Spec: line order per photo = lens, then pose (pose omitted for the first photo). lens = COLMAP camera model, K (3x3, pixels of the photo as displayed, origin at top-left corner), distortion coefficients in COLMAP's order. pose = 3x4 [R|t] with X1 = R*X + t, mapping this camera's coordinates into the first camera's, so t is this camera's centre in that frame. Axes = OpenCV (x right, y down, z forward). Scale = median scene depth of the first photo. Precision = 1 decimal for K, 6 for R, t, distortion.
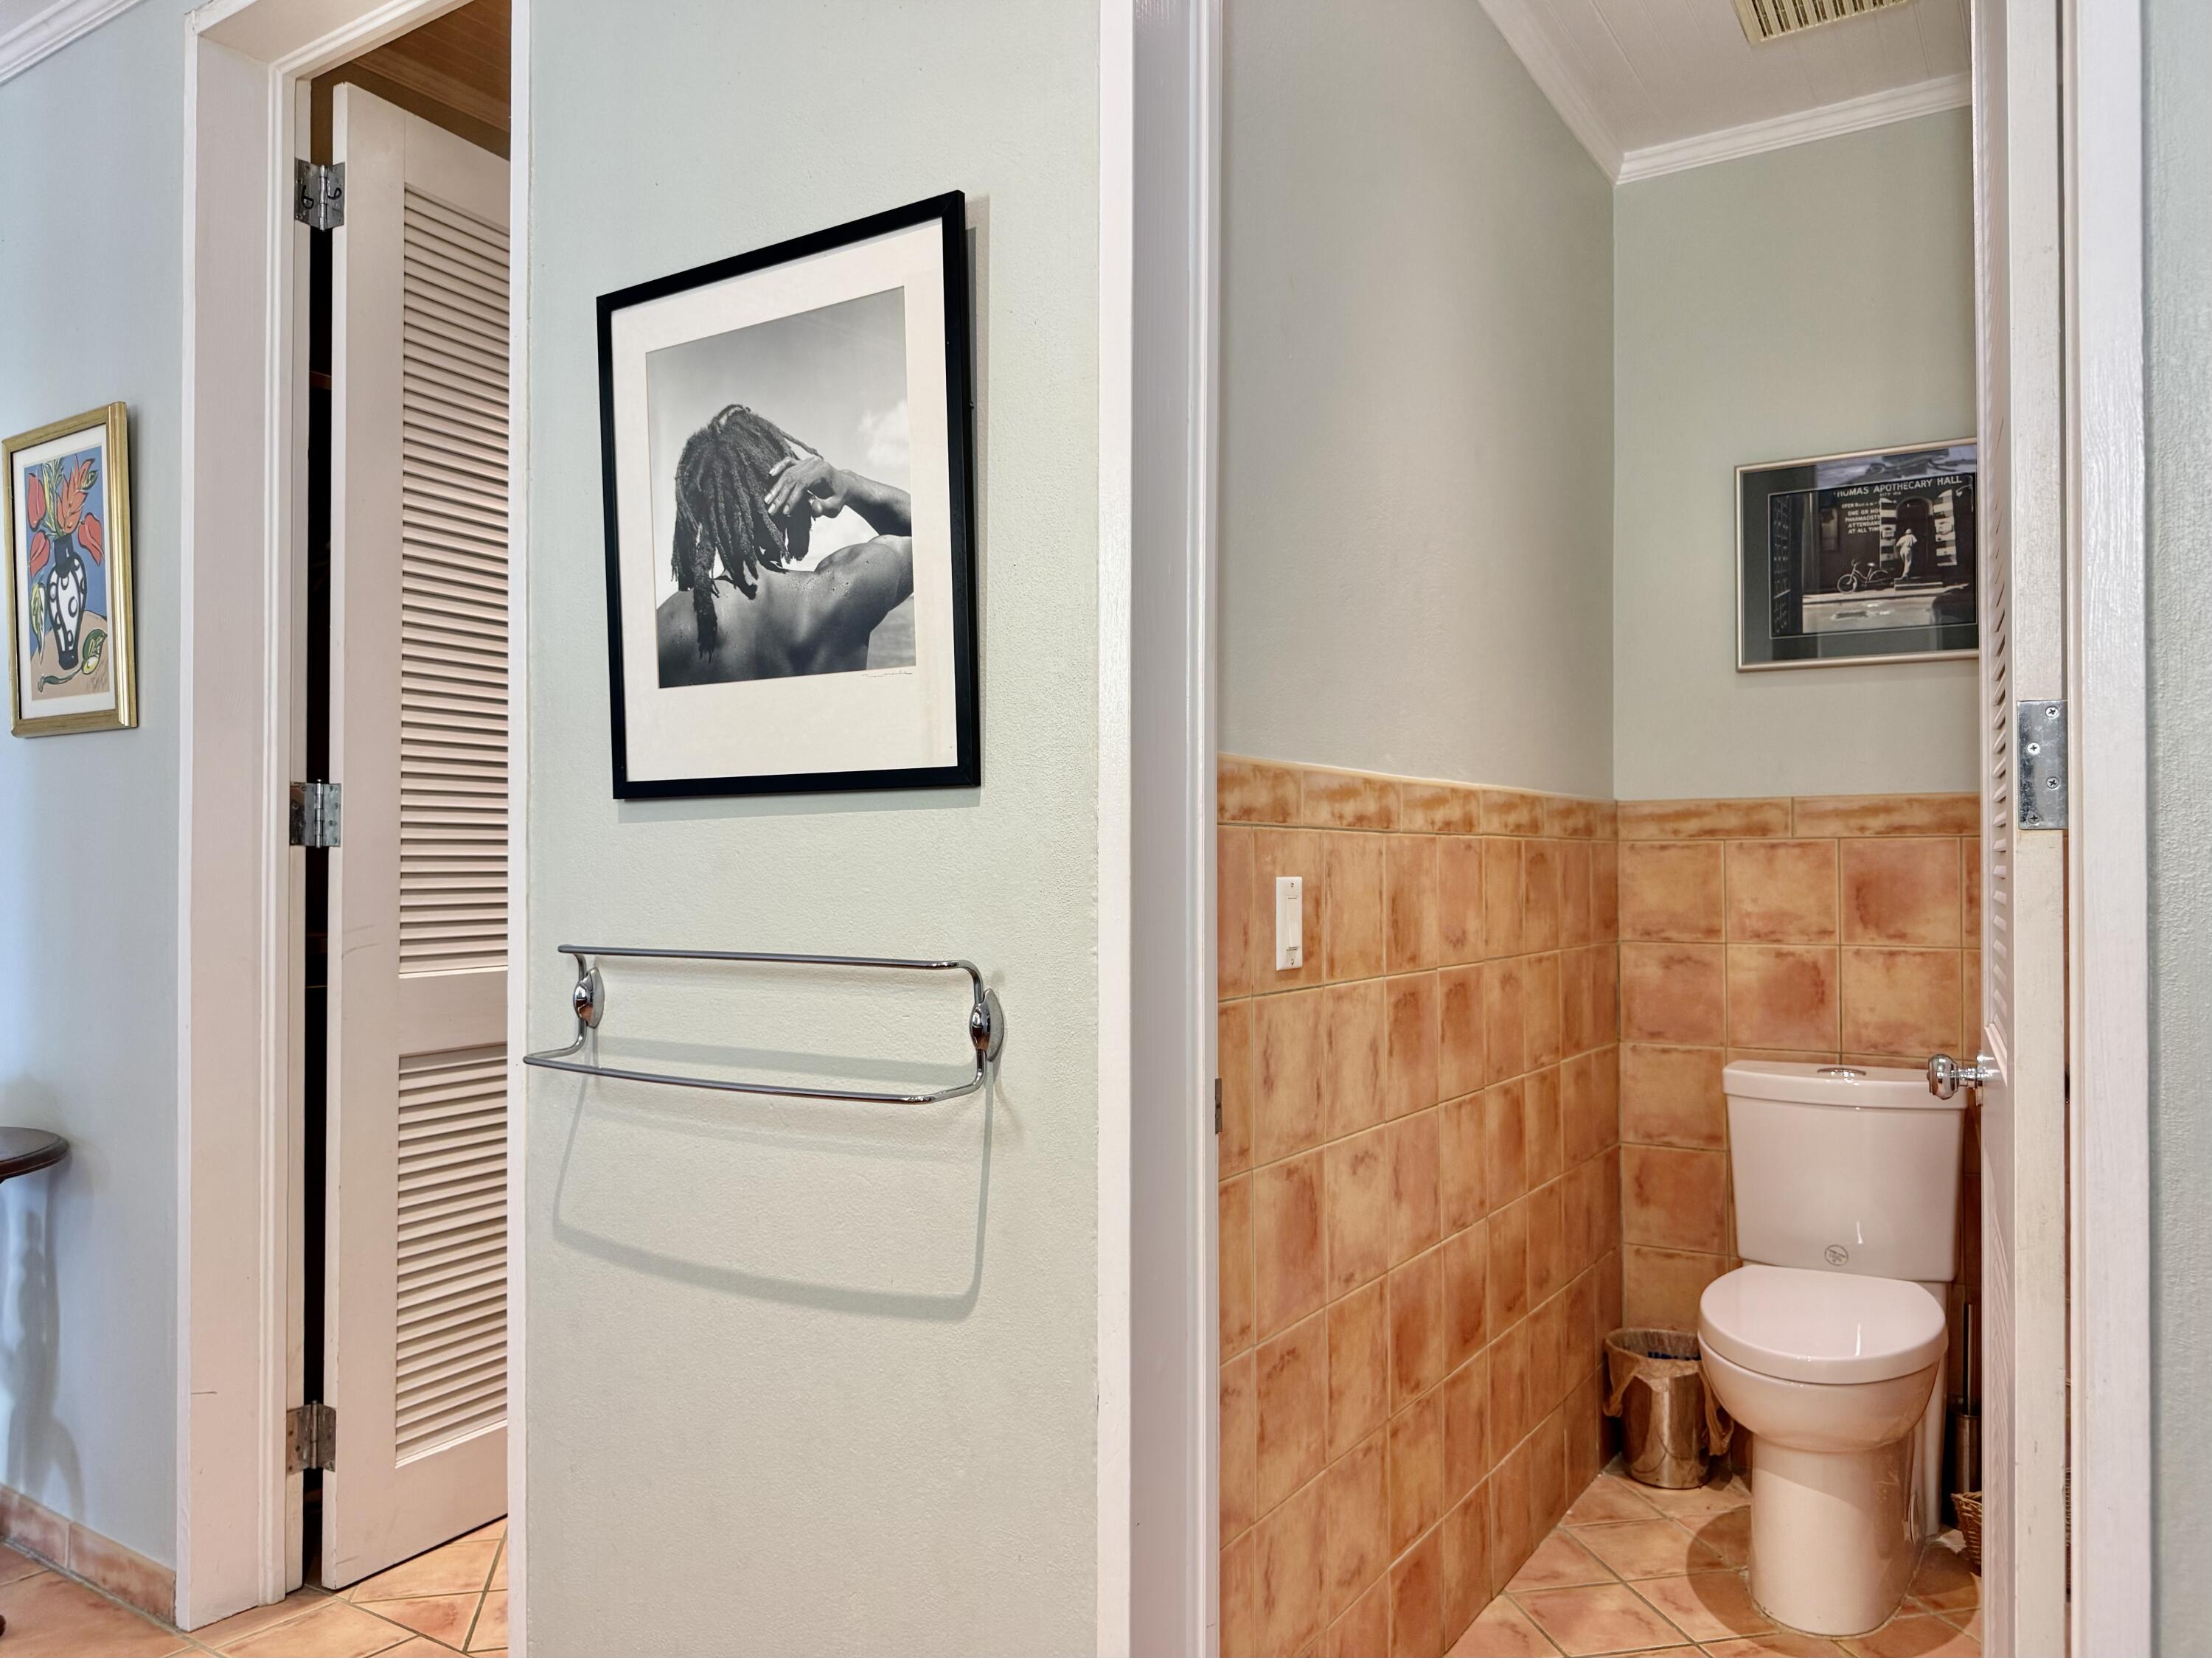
lens RADIAL K [[1572.1, 0, 1106.0], [0, 1572.1, 829.0], [0, 0, 1]] dist [0.066748, -0.068979]
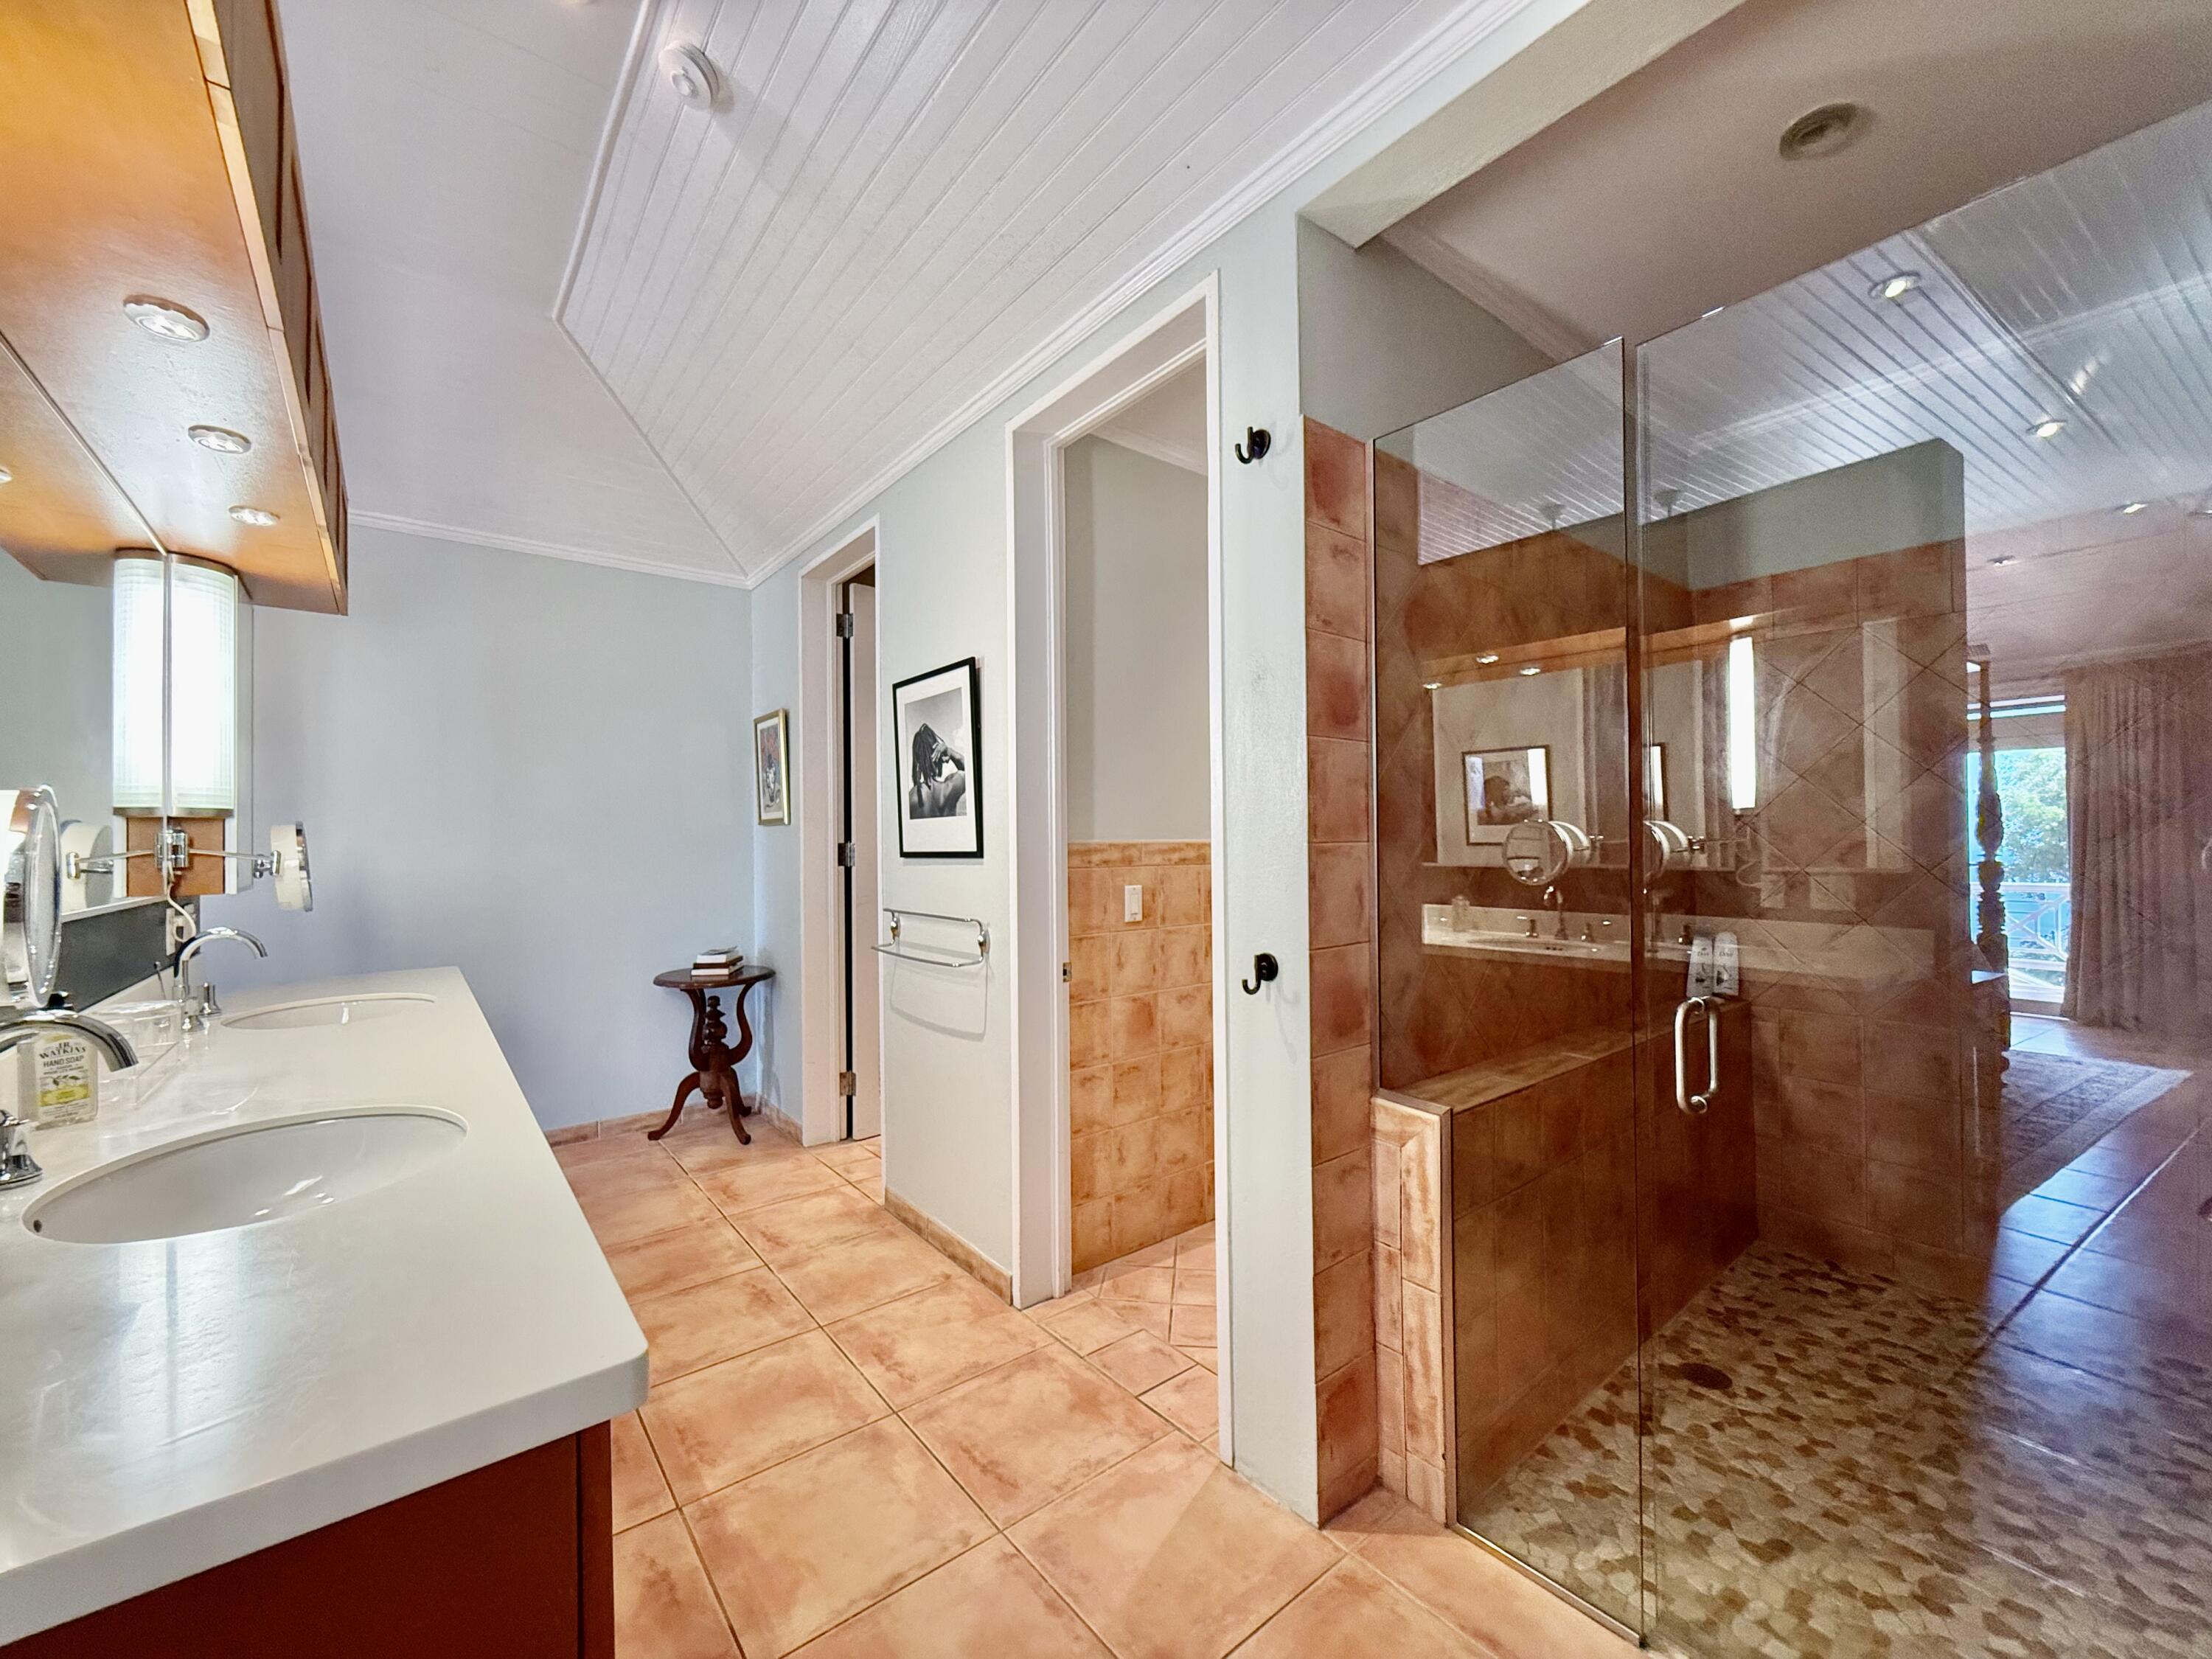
lens RADIAL K [[887.6, 0, 1106.4], [0, 887.6, 825.2], [0, 0, 1]] dist [-0.000653, -0.000251]
pose [[0.949484, -0.016592, -0.313377, 0.553819], [0.017445, 0.999848, -0.000081, -0.071761], [0.313331, -0.005390, 0.949629, -0.410133]]
